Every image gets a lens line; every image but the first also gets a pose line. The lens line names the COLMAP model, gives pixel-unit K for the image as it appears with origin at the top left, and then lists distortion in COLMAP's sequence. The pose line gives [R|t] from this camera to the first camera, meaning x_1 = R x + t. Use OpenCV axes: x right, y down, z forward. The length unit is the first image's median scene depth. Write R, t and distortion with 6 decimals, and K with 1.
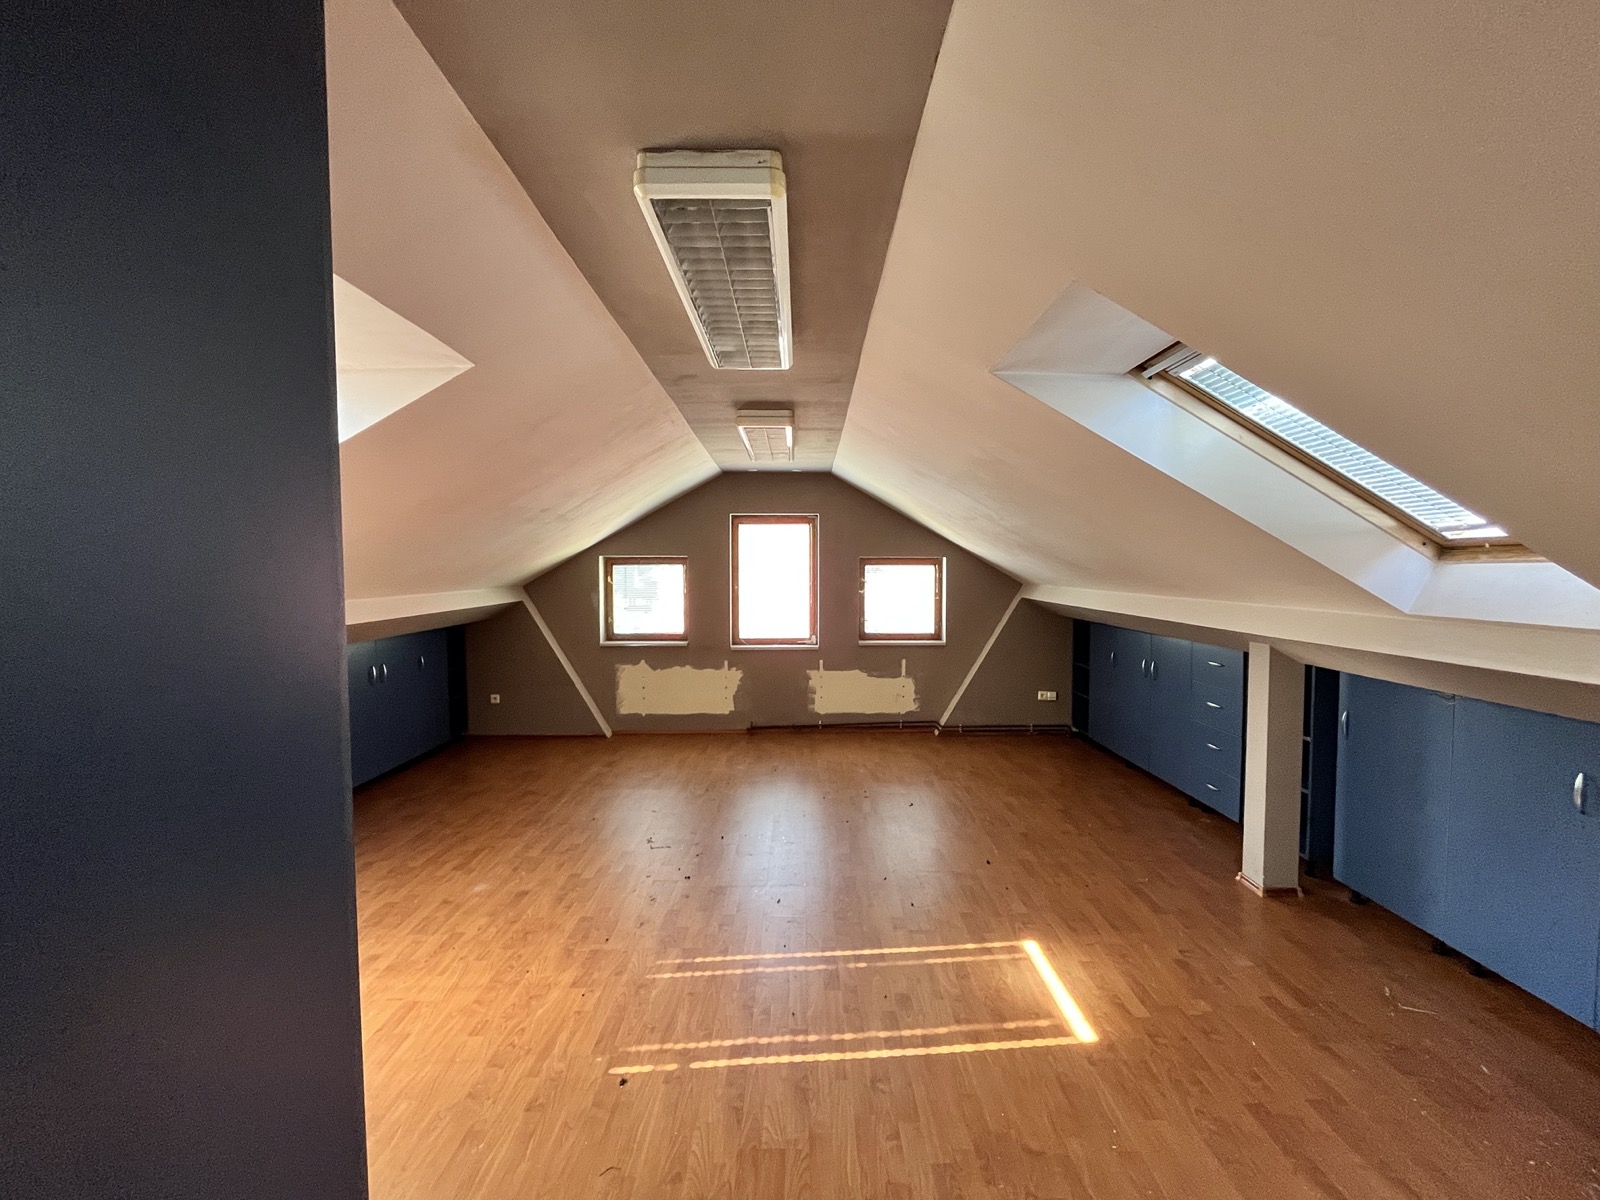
lens RADIAL K [[648.3, 0, 803.5], [0, 648.3, 600.3], [0, 0, 1]] dist [-0.000077, -0.000619]
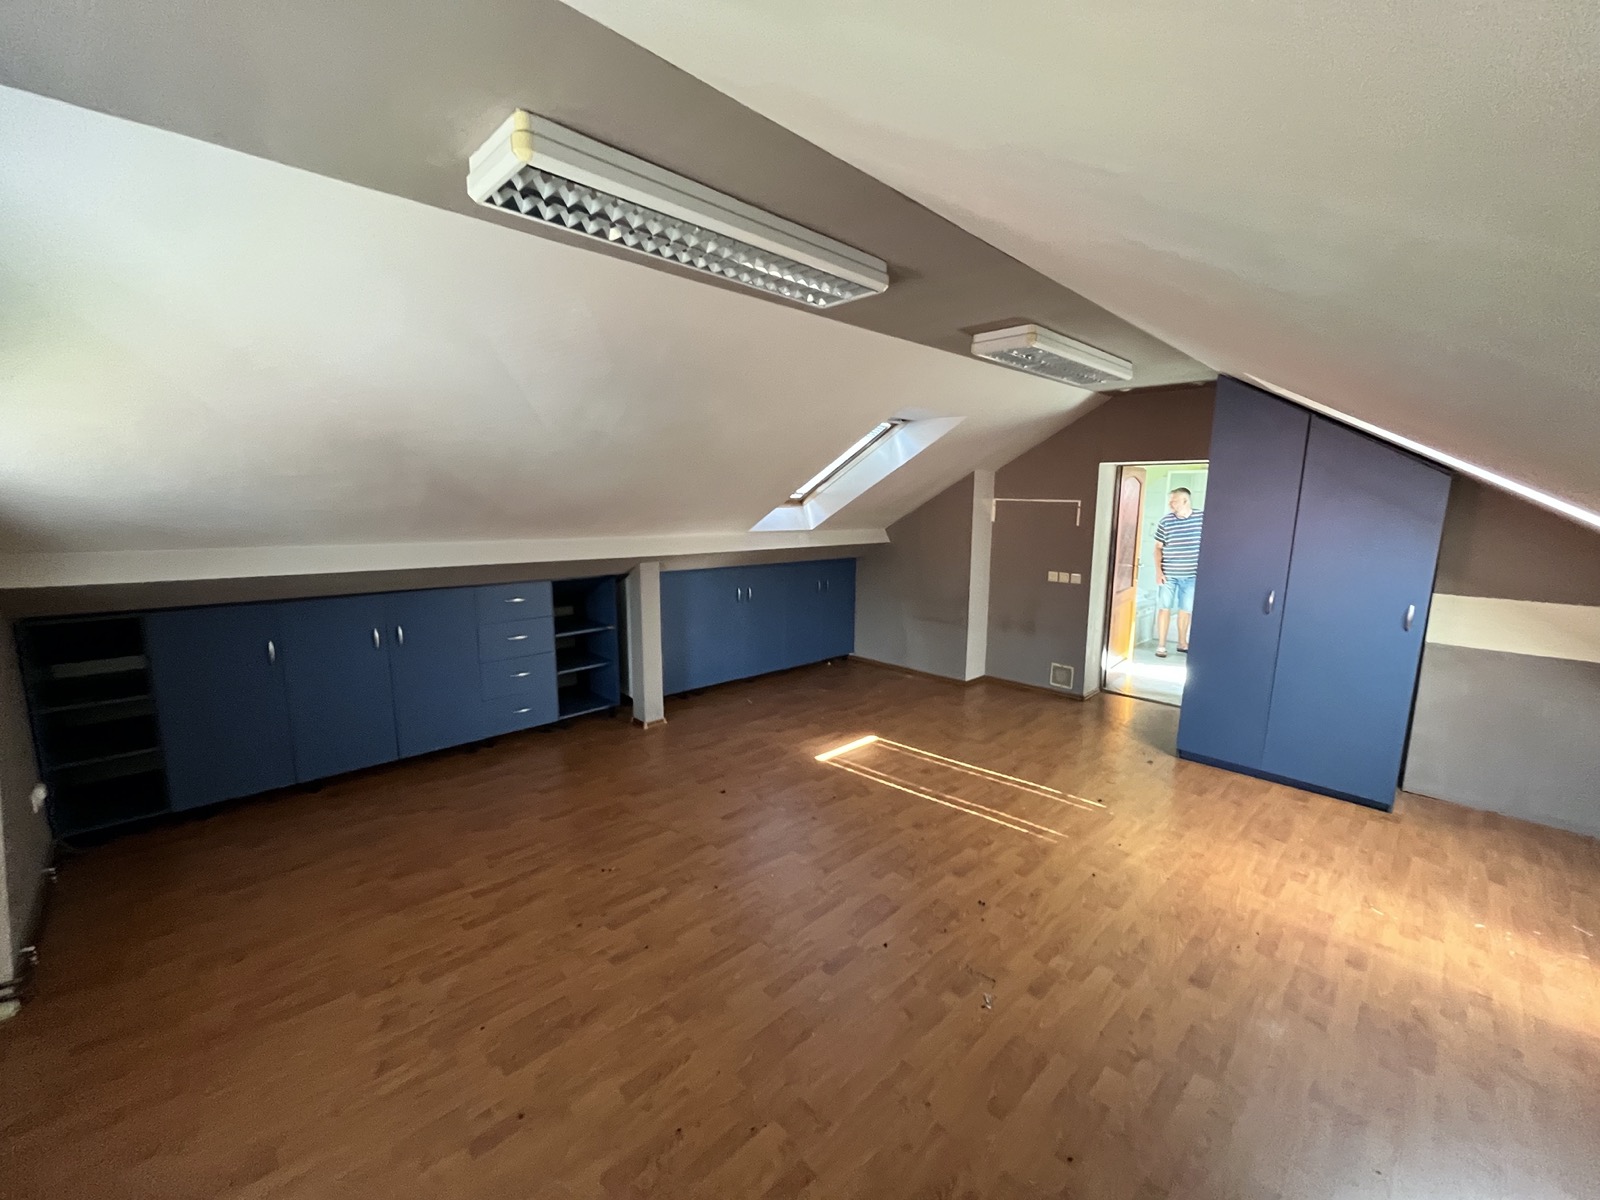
lens RADIAL K [[648.3, 0, 803.8], [0, 648.3, 600.5], [0, 0, 1]] dist [-0.000077, -0.000619]
pose [[-0.692988, -0.122929, 0.710391, -0.708978], [0.022116, 0.981267, 0.191377, -0.146881], [-0.720610, 0.148333, -0.677288, 2.100910]]
